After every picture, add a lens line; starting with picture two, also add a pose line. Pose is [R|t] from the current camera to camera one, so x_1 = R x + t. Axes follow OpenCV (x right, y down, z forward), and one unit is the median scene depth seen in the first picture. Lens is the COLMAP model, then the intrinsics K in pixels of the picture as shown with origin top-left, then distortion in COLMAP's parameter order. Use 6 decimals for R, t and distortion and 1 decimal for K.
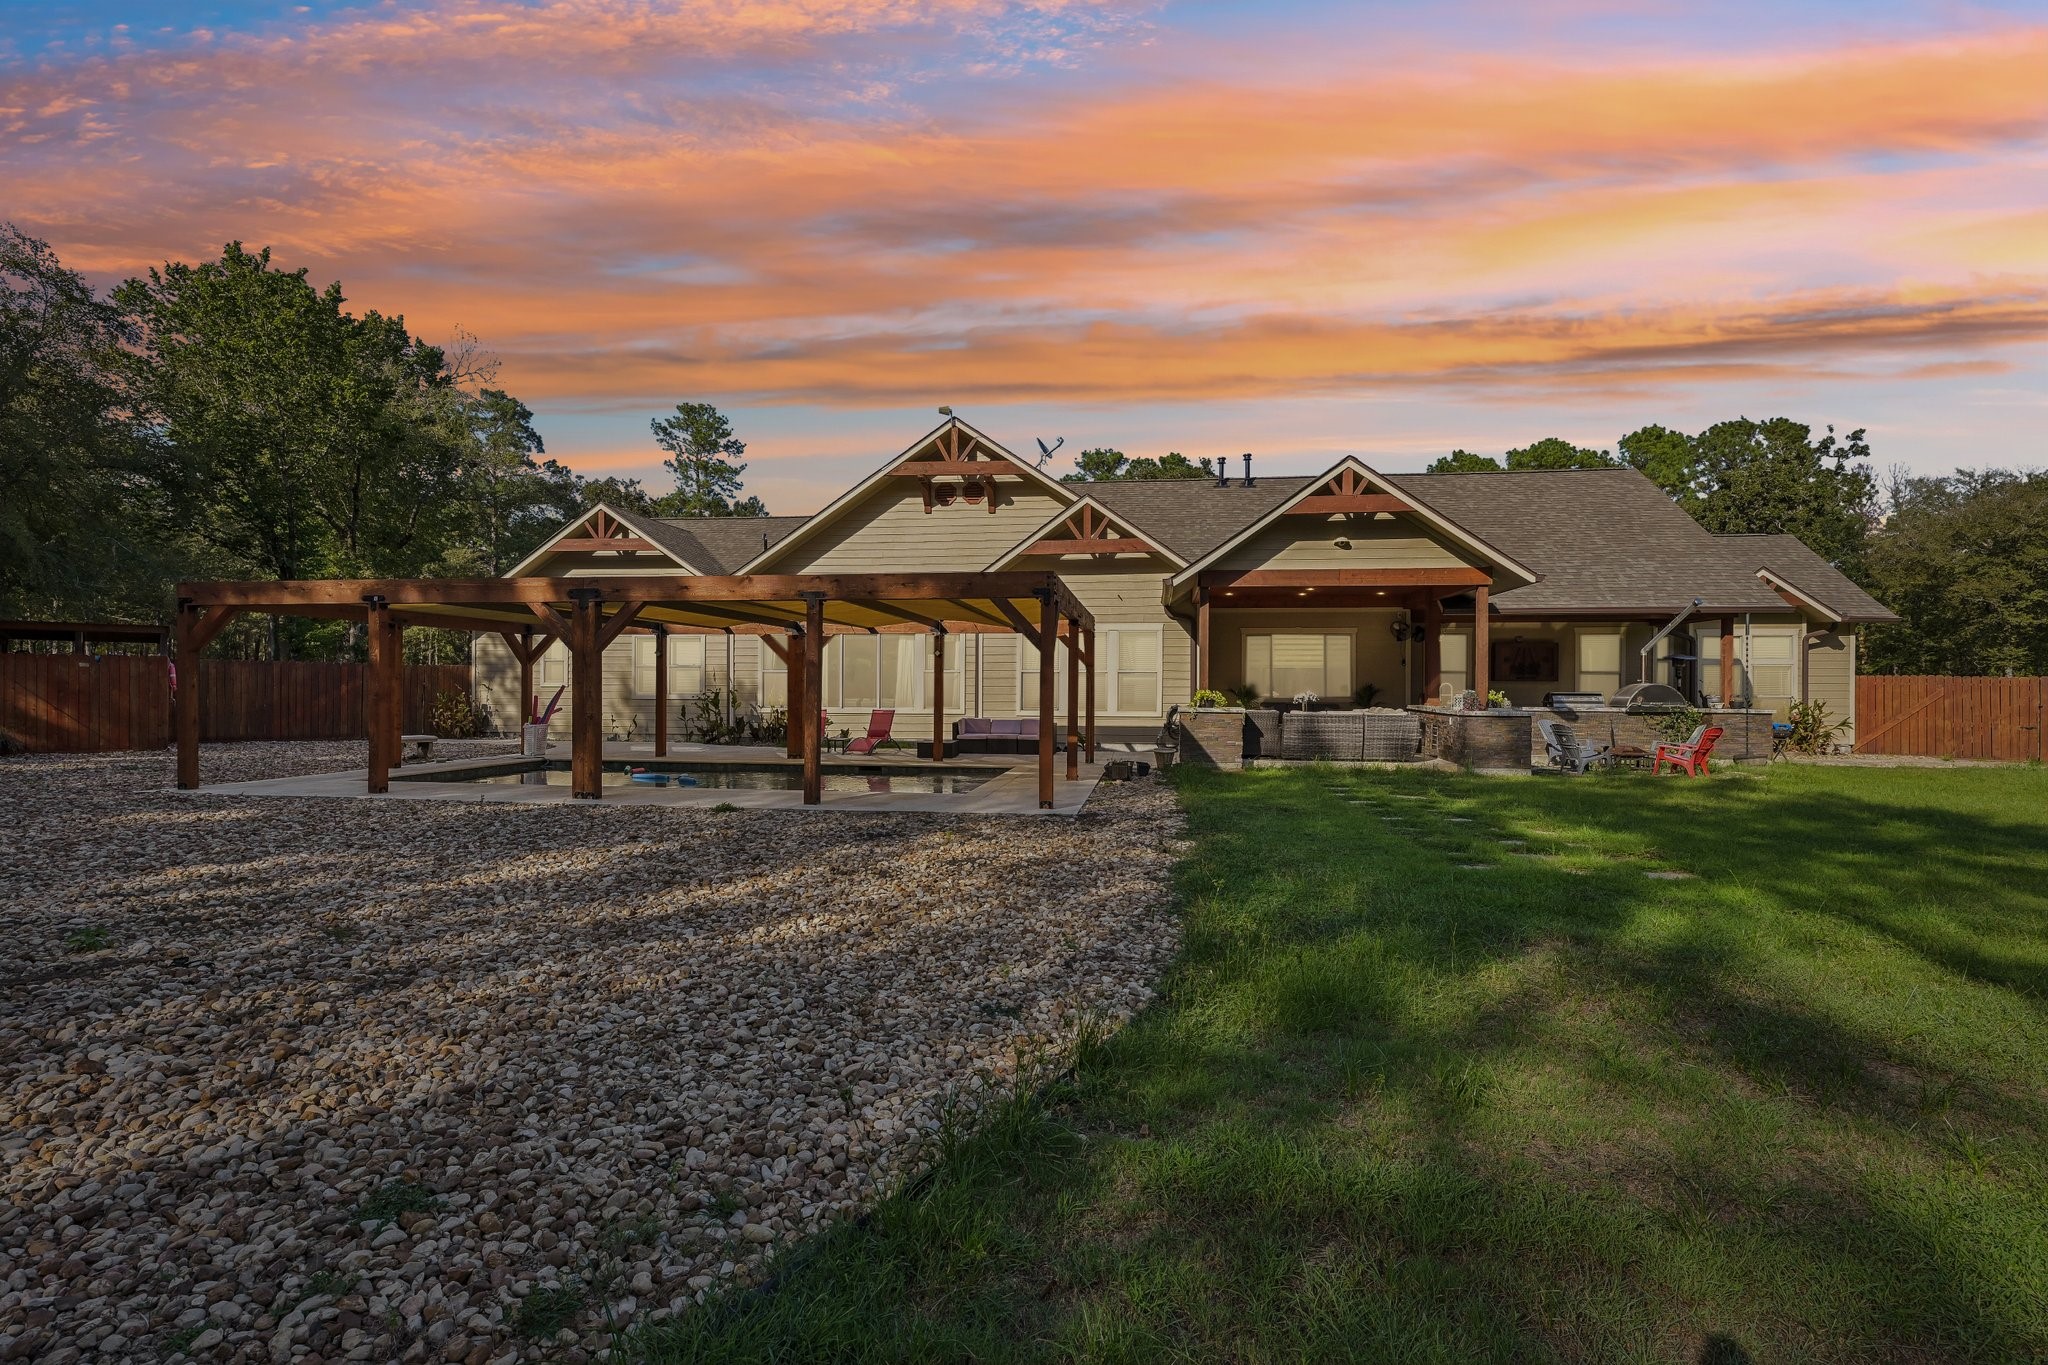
lens RADIAL K [[956.2, 0, 1023.1], [0, 956.2, 683.5], [0, 0, 1]] dist [-0.004910, -0.000159]
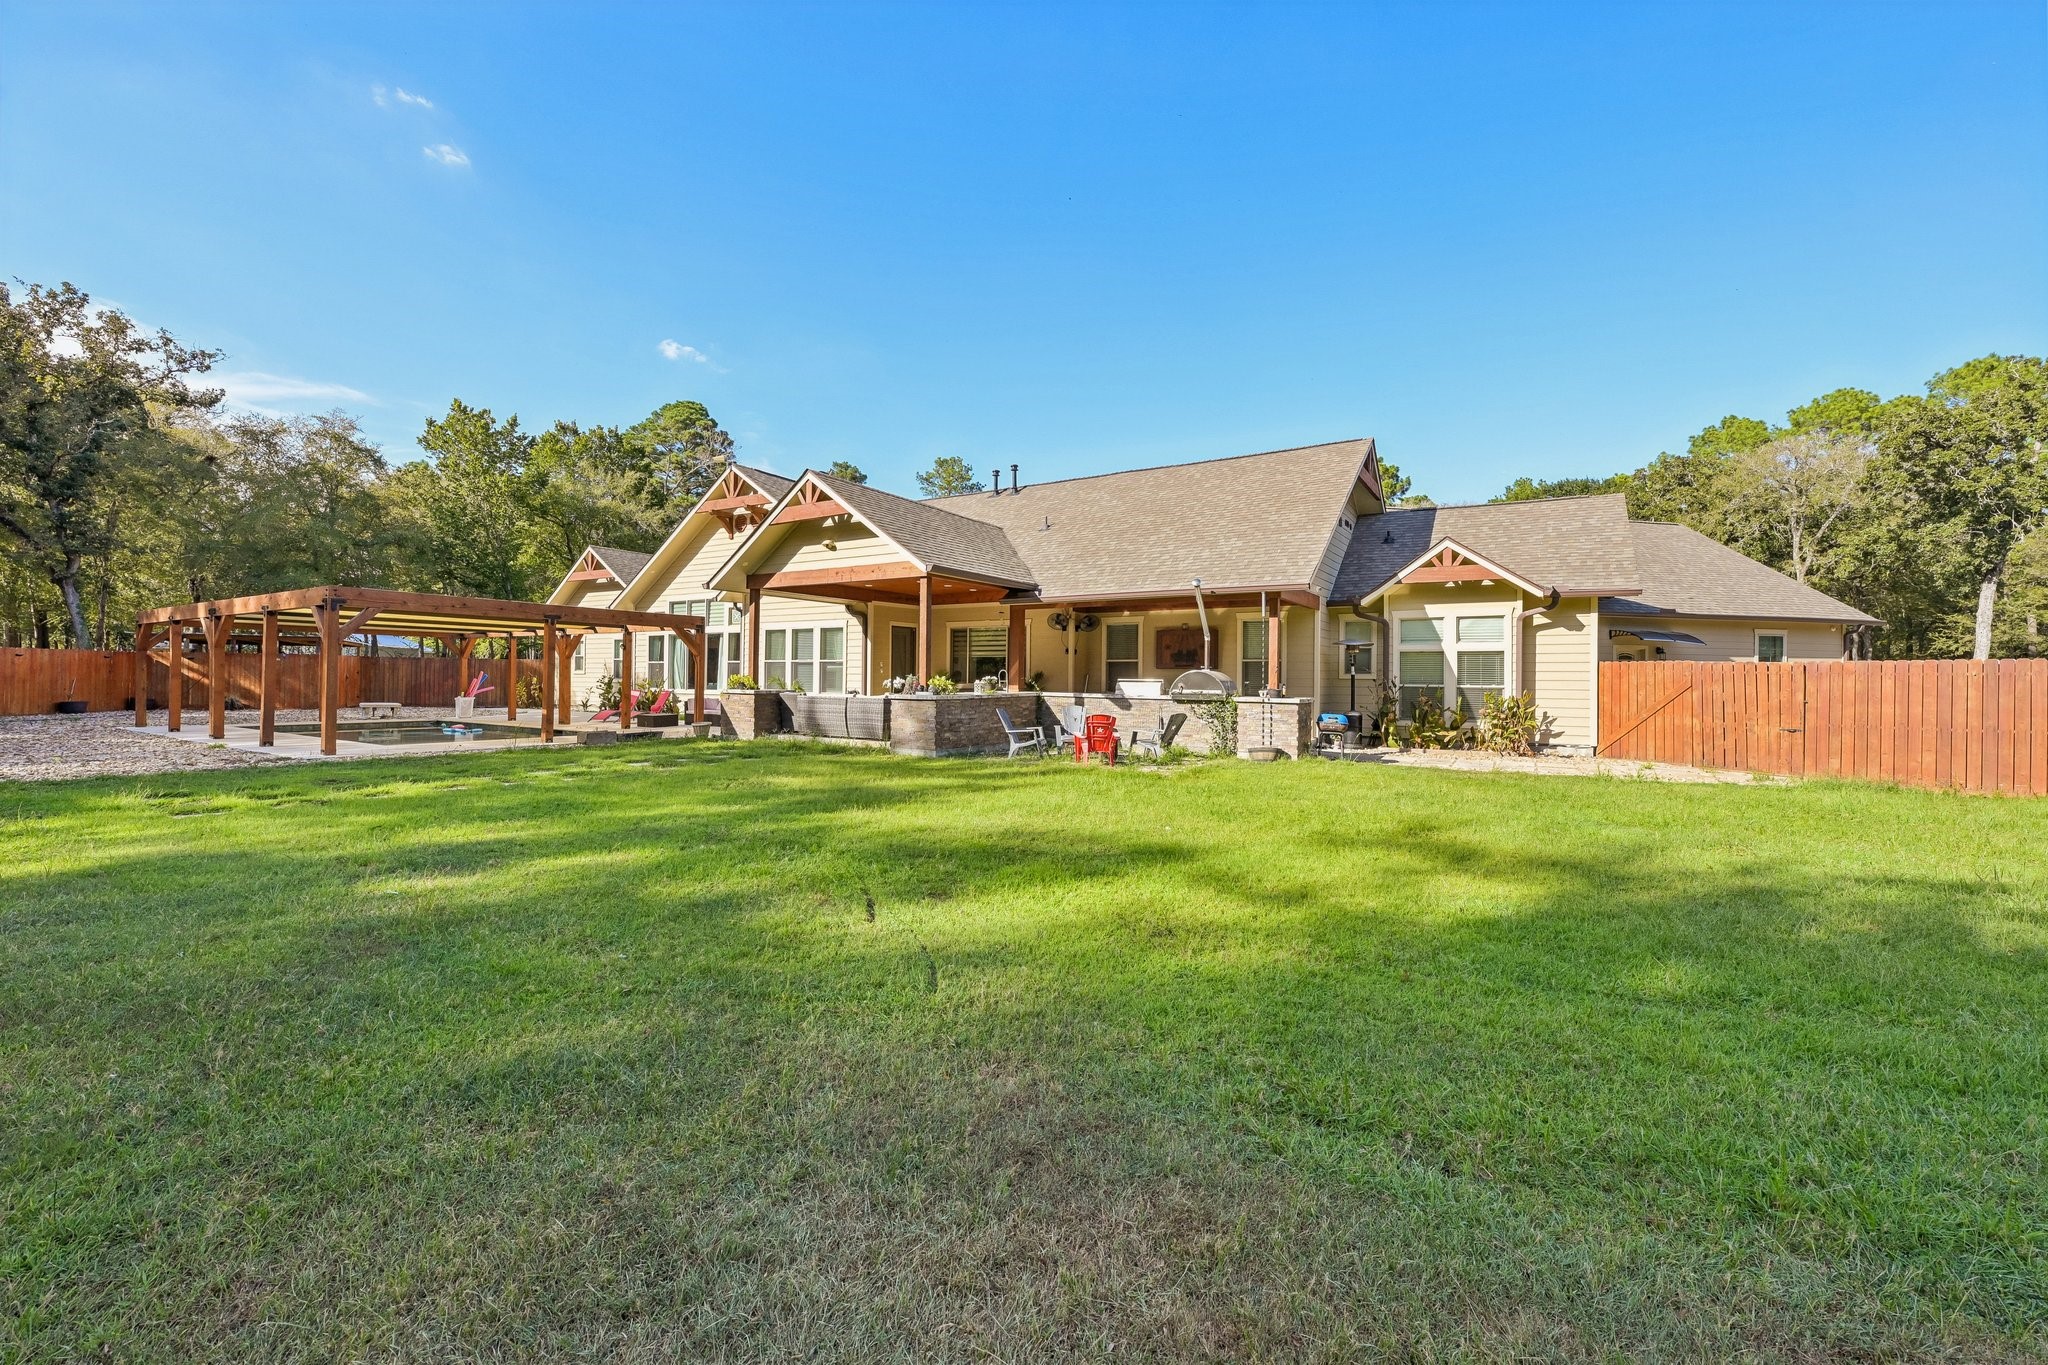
lens RADIAL K [[819.7, 0, 1023.0], [0, 819.7, 680.6], [0, 0, 1]] dist [-0.000741, -0.000226]
pose [[0.909008, 0.004807, -0.416751, 0.729098], [-0.004120, 0.999988, 0.002547, 0.008176], [0.416758, -0.000598, 0.909017, 0.160233]]
